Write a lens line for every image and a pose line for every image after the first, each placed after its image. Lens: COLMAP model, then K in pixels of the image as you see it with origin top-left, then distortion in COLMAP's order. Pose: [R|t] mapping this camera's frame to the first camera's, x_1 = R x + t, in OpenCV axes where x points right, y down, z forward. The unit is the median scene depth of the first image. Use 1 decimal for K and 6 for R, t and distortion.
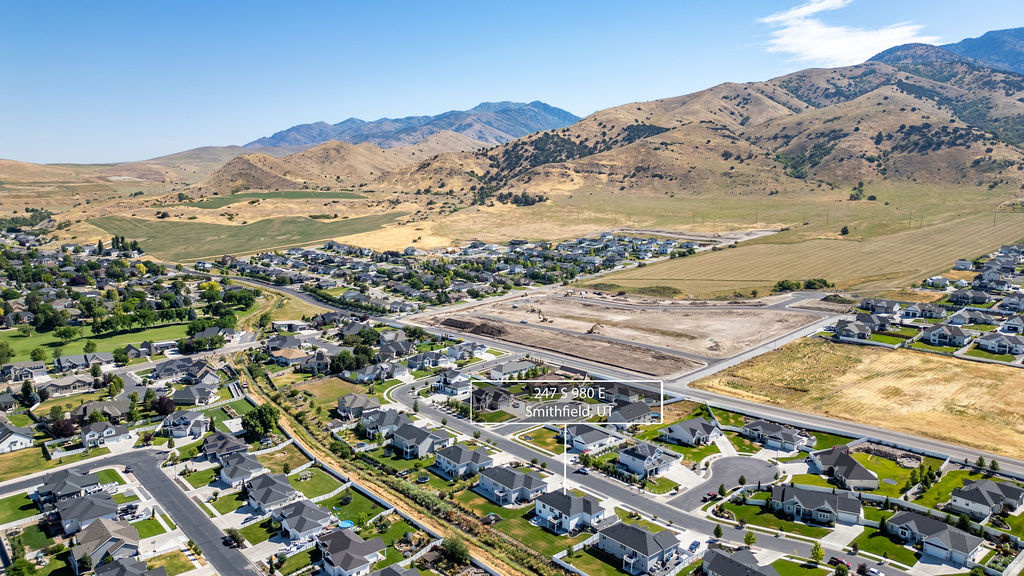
lens RADIAL K [[719.4, 0, 513.0], [0, 719.4, 283.7], [0, 0, 1]] dist [0.087939, -0.094974]
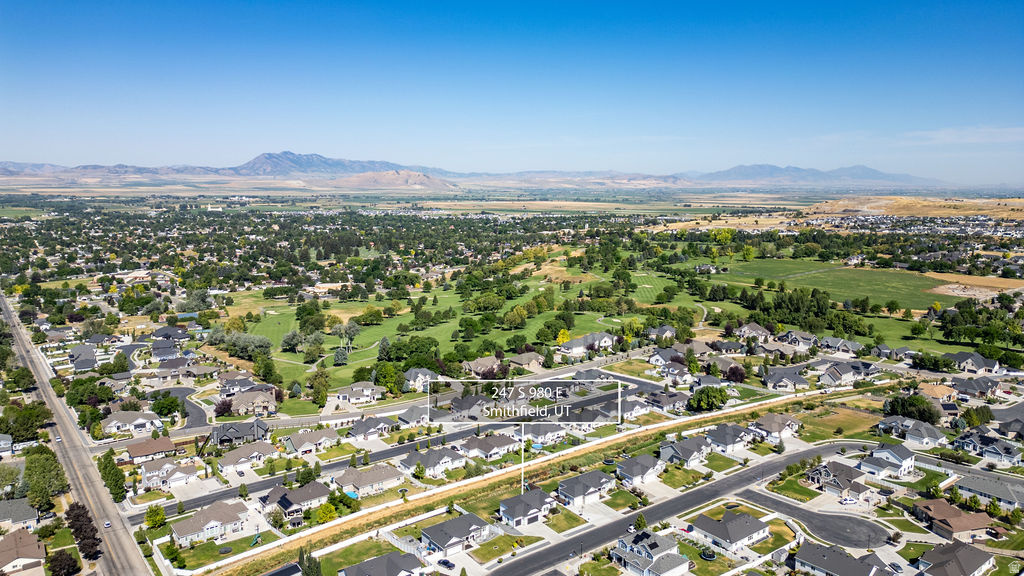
lens RADIAL K [[719.4, 0, 513.0], [0, 719.4, 283.7], [0, 0, 1]] dist [0.087939, -0.094974]
pose [[-0.053435, 0.140508, -0.988637, 0.204389], [-0.152188, 0.977339, 0.147128, -0.029137], [0.986906, 0.158320, -0.030840, 0.186357]]
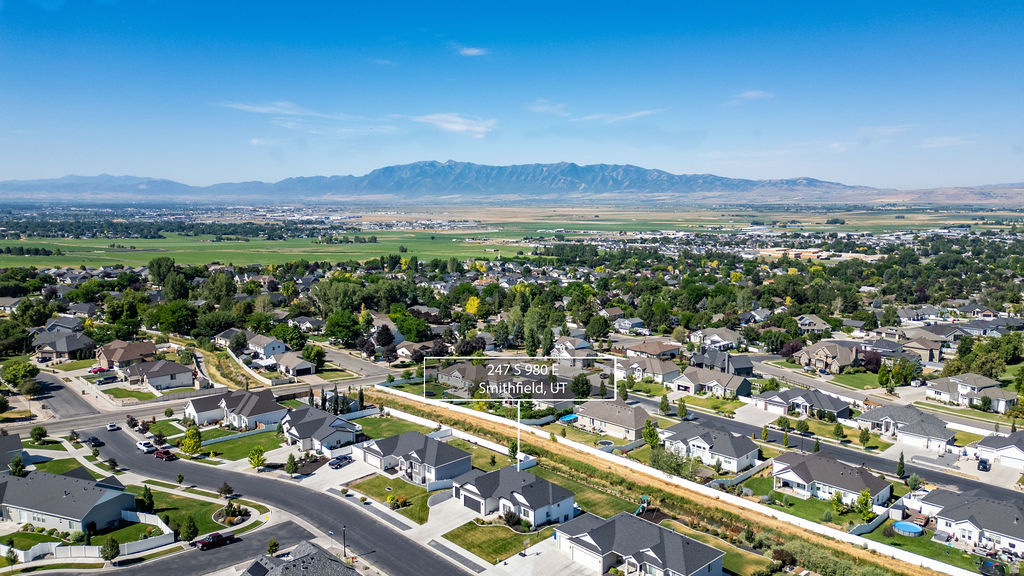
lens RADIAL K [[719.4, 0, 513.0], [0, 719.4, 283.7], [0, 0, 1]] dist [0.087939, -0.094974]
pose [[-0.998355, 0.006543, -0.056959, 0.020940], [-0.008608, 0.965098, 0.261748, 0.000348], [0.056683, 0.261808, -0.963454, 0.291228]]
